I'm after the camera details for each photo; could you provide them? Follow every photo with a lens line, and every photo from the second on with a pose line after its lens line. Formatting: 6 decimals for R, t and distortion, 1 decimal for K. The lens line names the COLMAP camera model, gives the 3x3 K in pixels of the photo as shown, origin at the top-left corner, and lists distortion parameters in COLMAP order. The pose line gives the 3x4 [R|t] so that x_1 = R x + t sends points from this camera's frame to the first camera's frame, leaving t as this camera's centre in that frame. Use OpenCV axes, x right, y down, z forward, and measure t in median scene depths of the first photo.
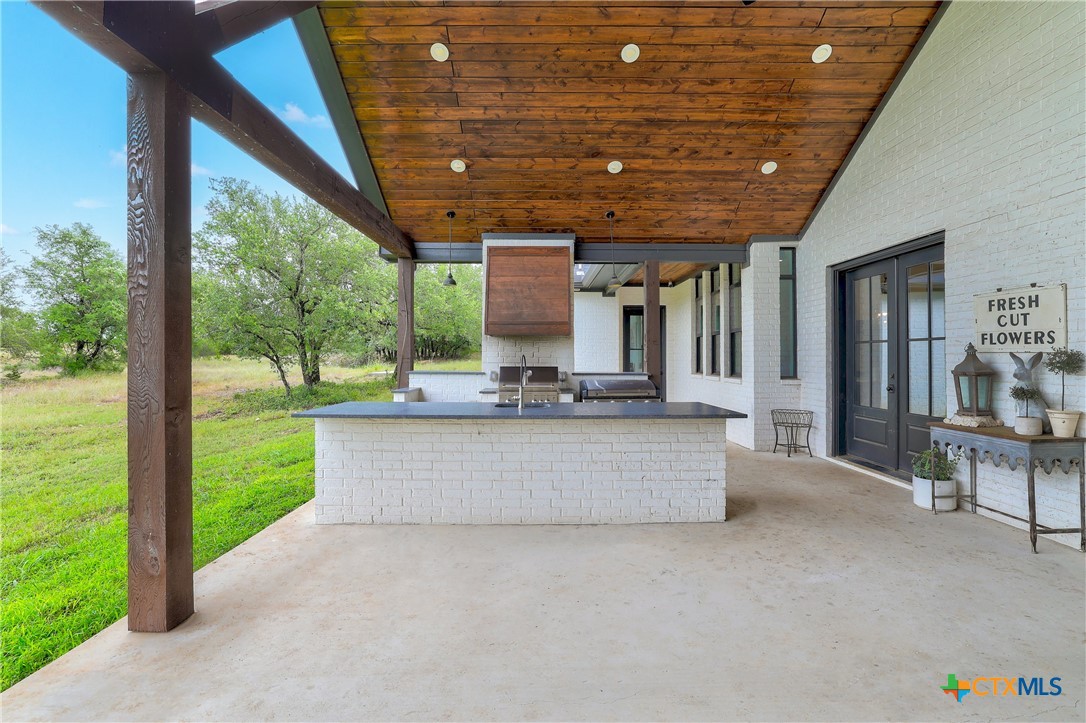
lens RADIAL K [[491.4, 0, 543.0], [0, 491.4, 361.5], [0, 0, 1]] dist [-0.001432, 0.017387]
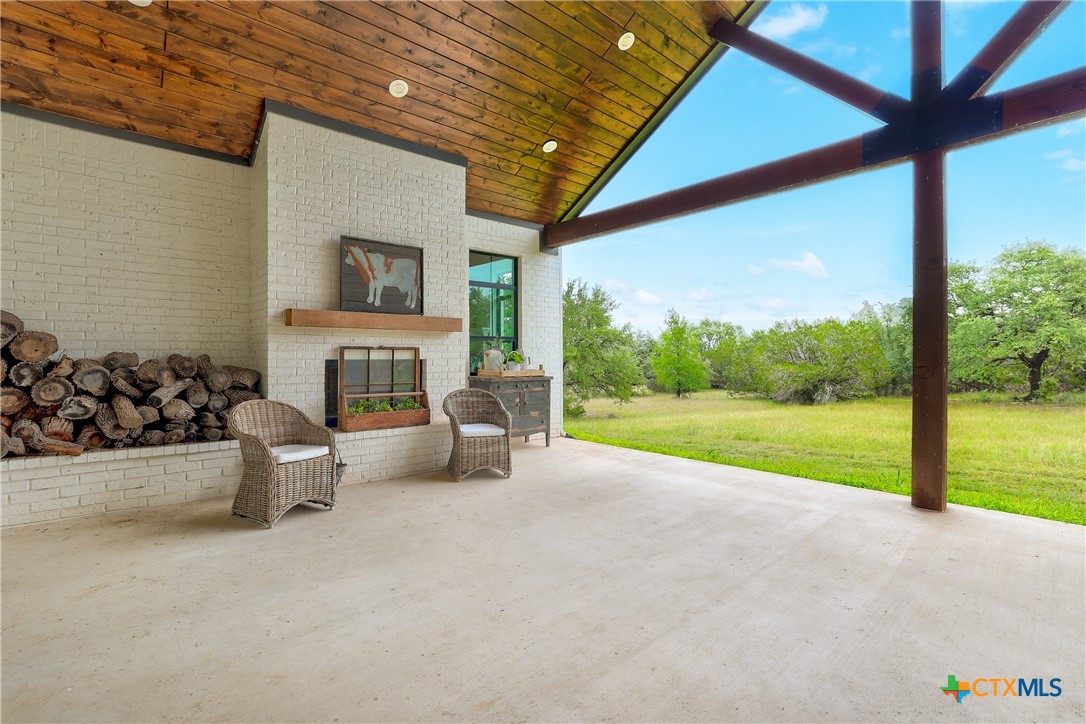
lens RADIAL K [[508.8, 0, 543.0], [0, 508.8, 362.0], [0, 0, 1]] dist [-0.002981, 0.000041]
pose [[-0.742364, 0.008764, -0.669940, 0.830845], [0.003987, 0.999955, 0.008663, 0.037397], [0.669985, 0.003760, -0.742365, 0.948836]]
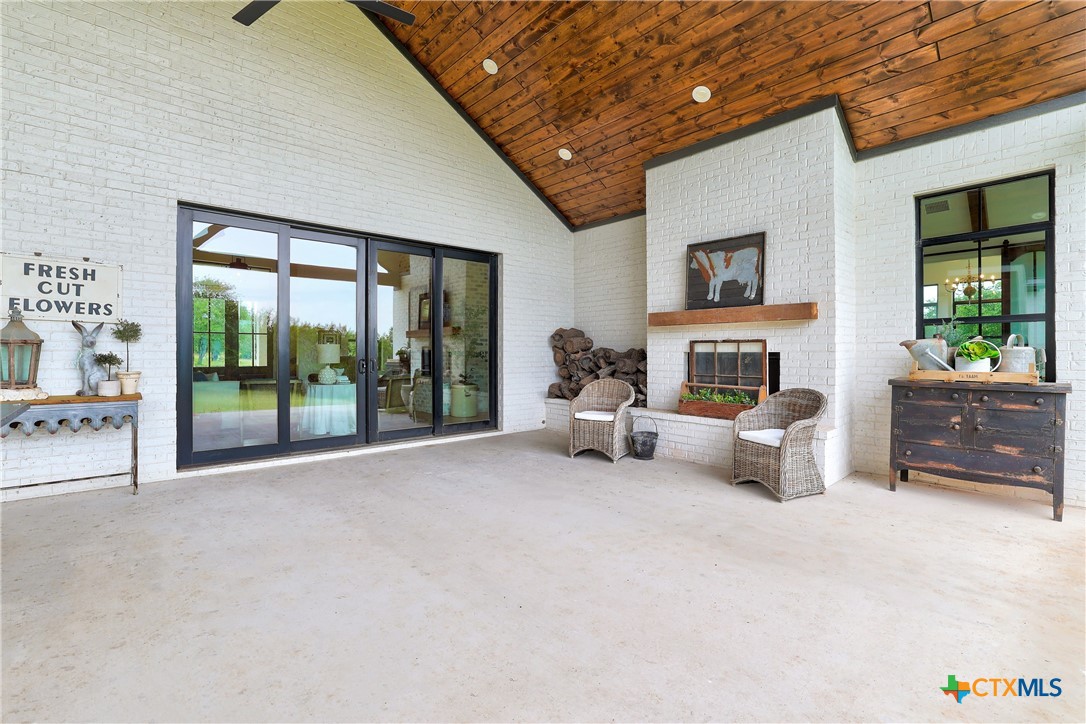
lens RADIAL K [[508.8, 0, 543.0], [0, 508.8, 362.0], [0, 0, 1]] dist [-0.002981, 0.000041]
pose [[-0.655786, -0.015242, 0.754793, -0.479670], [-0.003183, 0.999843, 0.017426, 0.044730], [-0.754940, 0.009025, -0.655732, 0.957561]]
